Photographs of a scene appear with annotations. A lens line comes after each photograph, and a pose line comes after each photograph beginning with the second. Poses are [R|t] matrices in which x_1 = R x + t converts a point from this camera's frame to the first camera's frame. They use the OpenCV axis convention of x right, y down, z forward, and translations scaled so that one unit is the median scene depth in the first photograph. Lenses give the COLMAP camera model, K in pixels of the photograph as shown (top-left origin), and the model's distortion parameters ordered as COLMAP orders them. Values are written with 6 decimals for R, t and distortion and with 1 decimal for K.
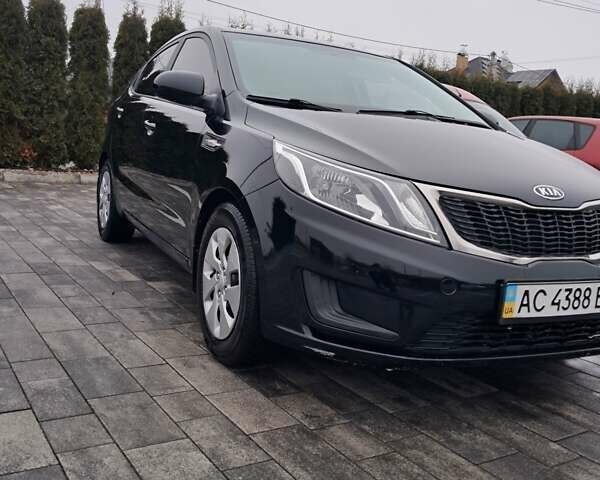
lens RADIAL K [[614.6, 0, 278.4], [0, 614.6, 254.7], [0, 0, 1]] dist [0.046104, -0.023660]
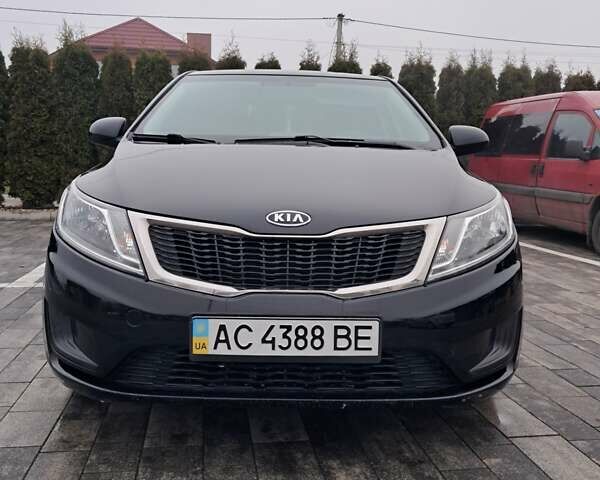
lens RADIAL K [[614.6, 0, 278.4], [0, 614.6, 254.7], [0, 0, 1]] dist [0.046104, -0.023660]
pose [[0.921571, -0.004482, -0.388183, 0.806247], [-0.017575, 0.998426, -0.053252, 0.000456], [0.387811, 0.055898, 0.920042, 0.179071]]
